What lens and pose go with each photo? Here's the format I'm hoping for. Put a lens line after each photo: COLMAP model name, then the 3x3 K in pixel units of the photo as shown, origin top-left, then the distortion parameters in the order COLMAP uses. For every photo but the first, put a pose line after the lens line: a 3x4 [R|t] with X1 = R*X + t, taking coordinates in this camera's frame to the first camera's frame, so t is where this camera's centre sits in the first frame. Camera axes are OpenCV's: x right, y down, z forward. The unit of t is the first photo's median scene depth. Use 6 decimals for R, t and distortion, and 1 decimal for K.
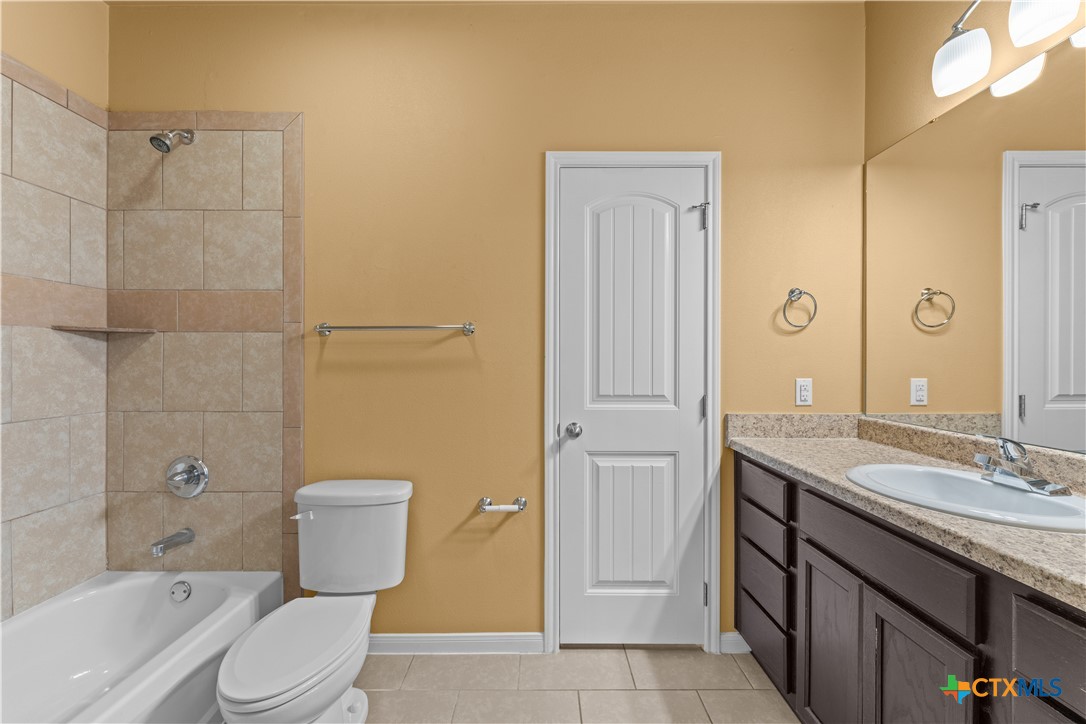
lens RADIAL K [[434.4, 0, 542.4], [0, 434.4, 363.8], [0, 0, 1]] dist [0.001741, -0.000630]
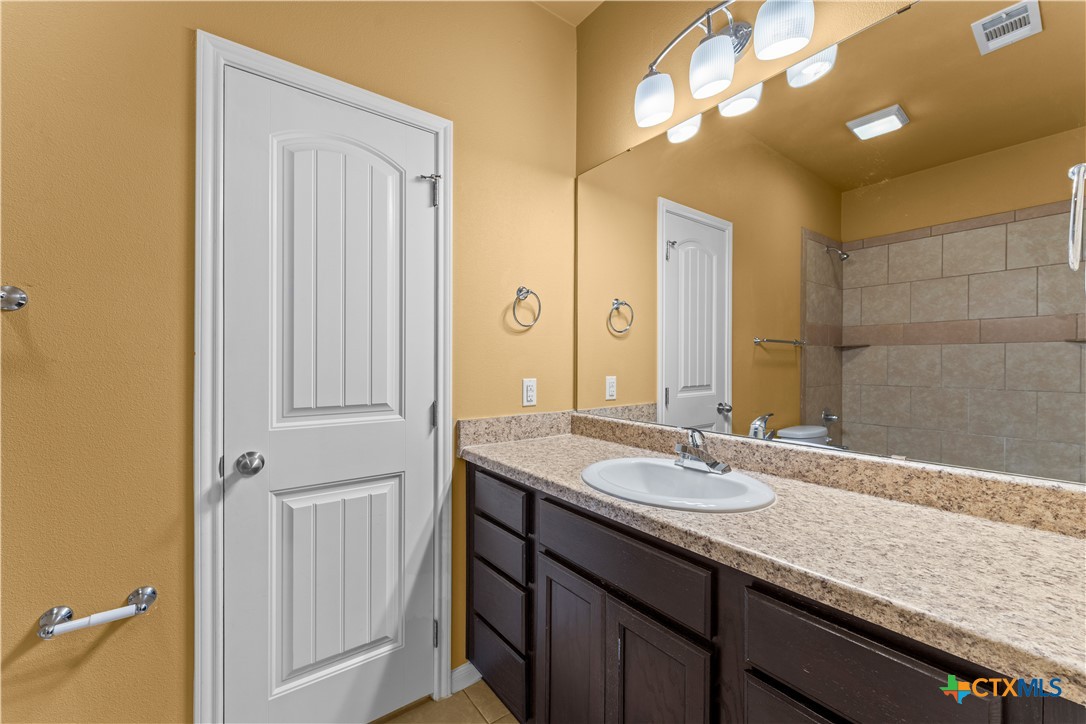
lens RADIAL K [[434.4, 0, 544.6], [0, 434.4, 362.5], [0, 0, 1]] dist [0.001741, -0.000630]
pose [[0.799448, 0.000251, 0.600735, 0.032982], [0.001188, 0.999997, -0.001998, -0.001198], [-0.600734, 0.002311, 0.799446, 0.189878]]
